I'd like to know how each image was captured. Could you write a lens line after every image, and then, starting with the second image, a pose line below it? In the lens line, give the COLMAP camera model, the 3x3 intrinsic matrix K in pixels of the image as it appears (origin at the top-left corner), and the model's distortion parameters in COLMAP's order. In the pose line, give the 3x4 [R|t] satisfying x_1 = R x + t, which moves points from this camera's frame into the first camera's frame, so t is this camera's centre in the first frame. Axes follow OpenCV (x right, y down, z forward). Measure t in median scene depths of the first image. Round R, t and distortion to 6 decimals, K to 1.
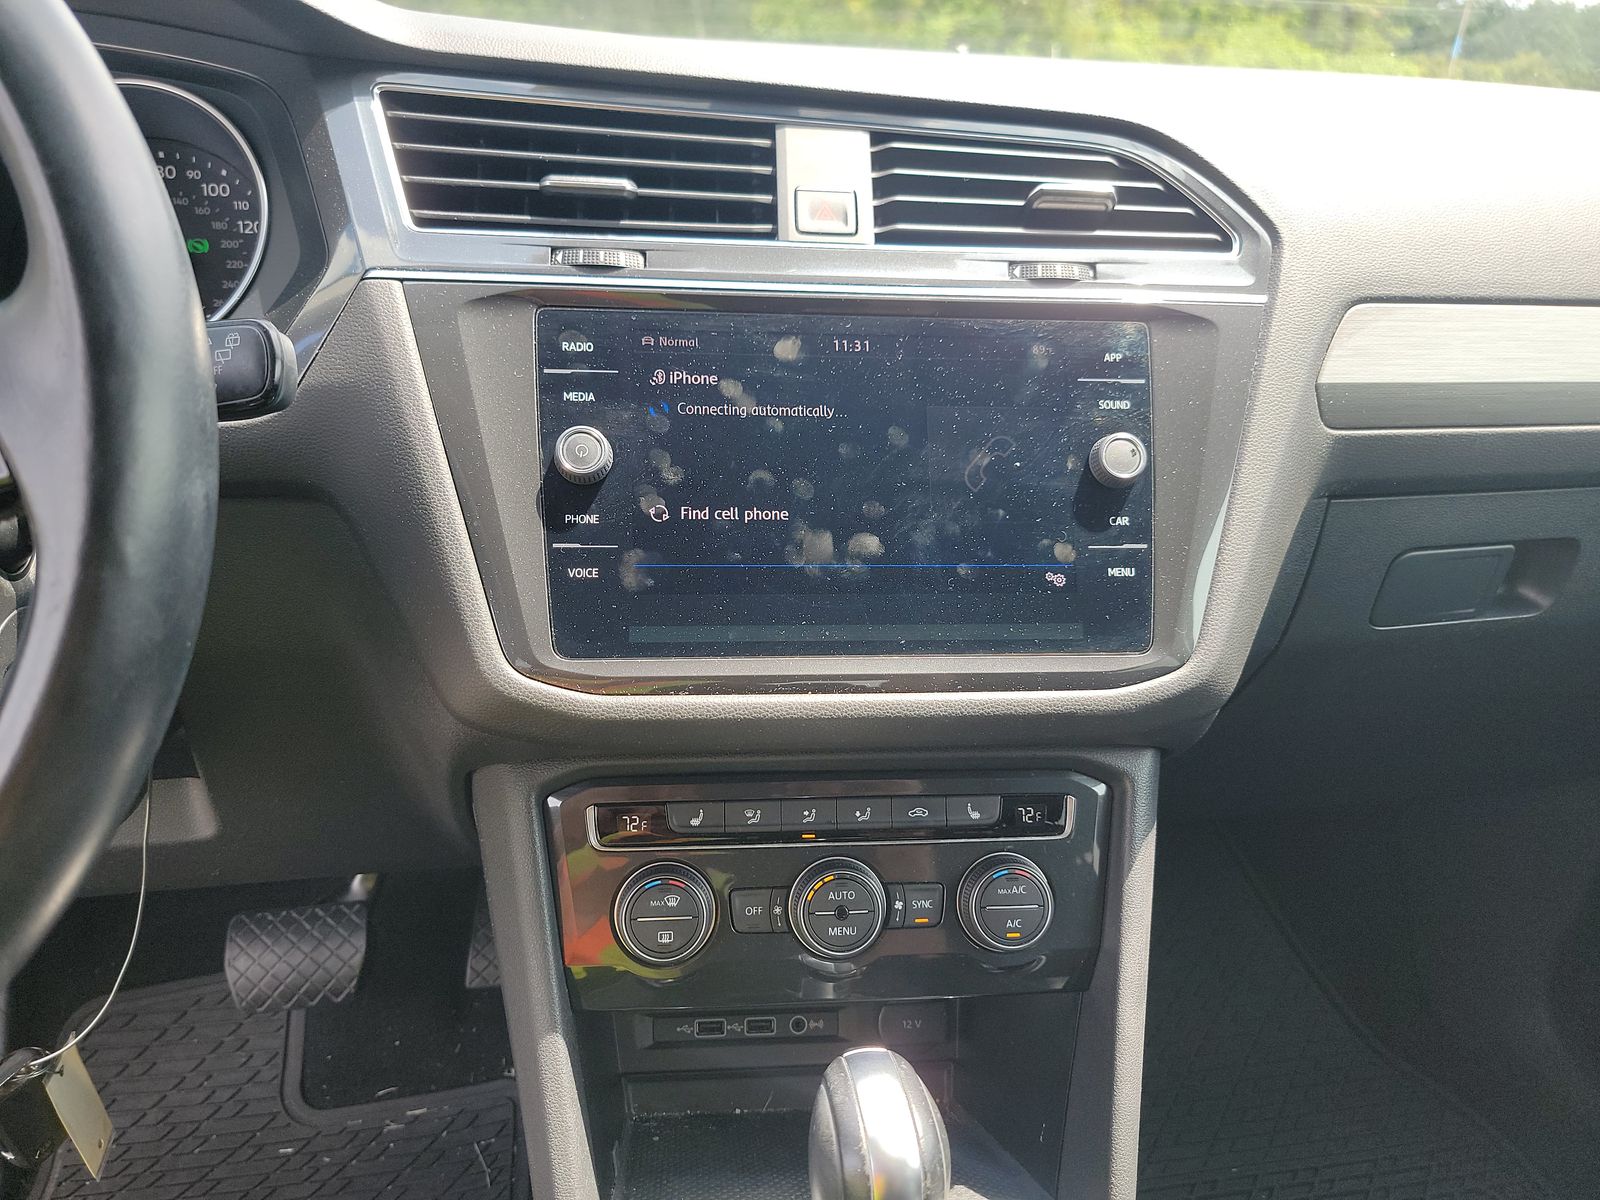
lens RADIAL K [[1090.7, 0, 811.0], [0, 1090.7, 595.1], [0, 0, 1]] dist [0.048040, -0.054785]
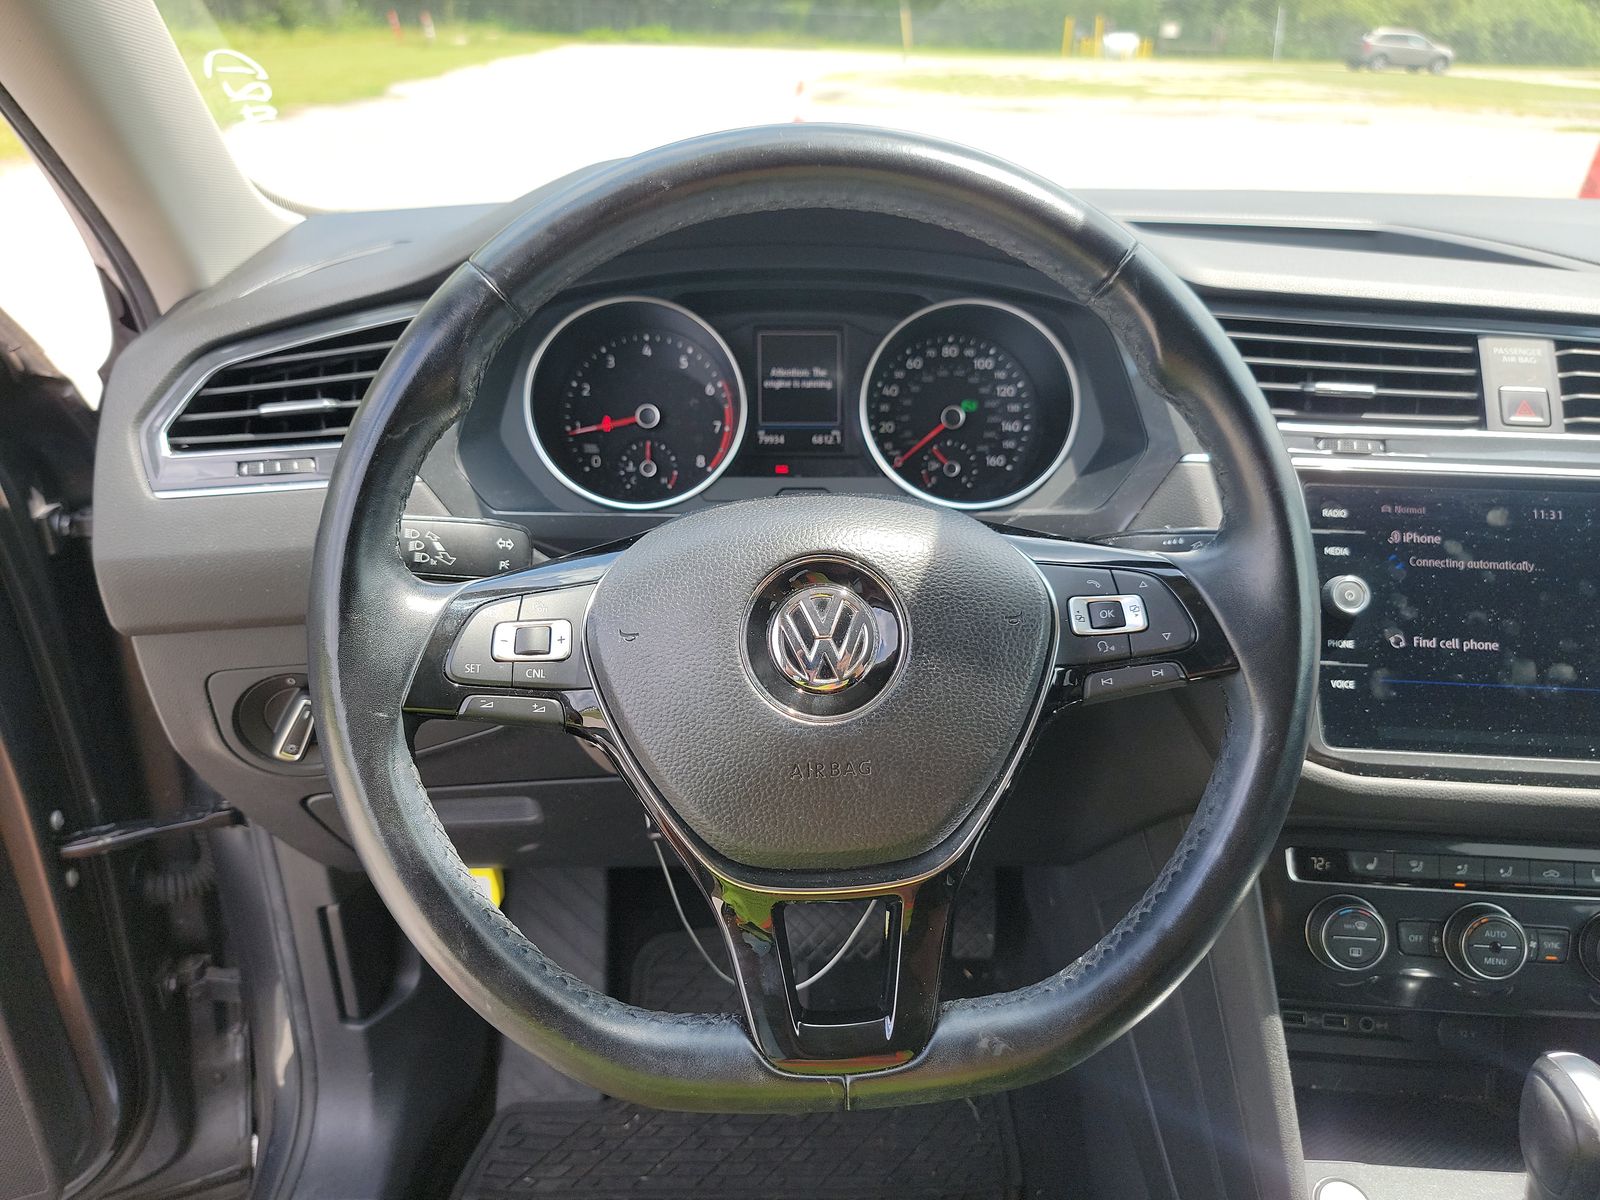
lens RADIAL K [[1090.7, 0, 833.6], [0, 1090.7, 600.9], [0, 0, 1]] dist [0.048040, -0.054785]
pose [[0.986461, 0.046863, -0.157156, -0.583562], [-0.042839, 0.998664, 0.028900, -0.127658], [0.158301, -0.021777, 0.987151, -0.417650]]
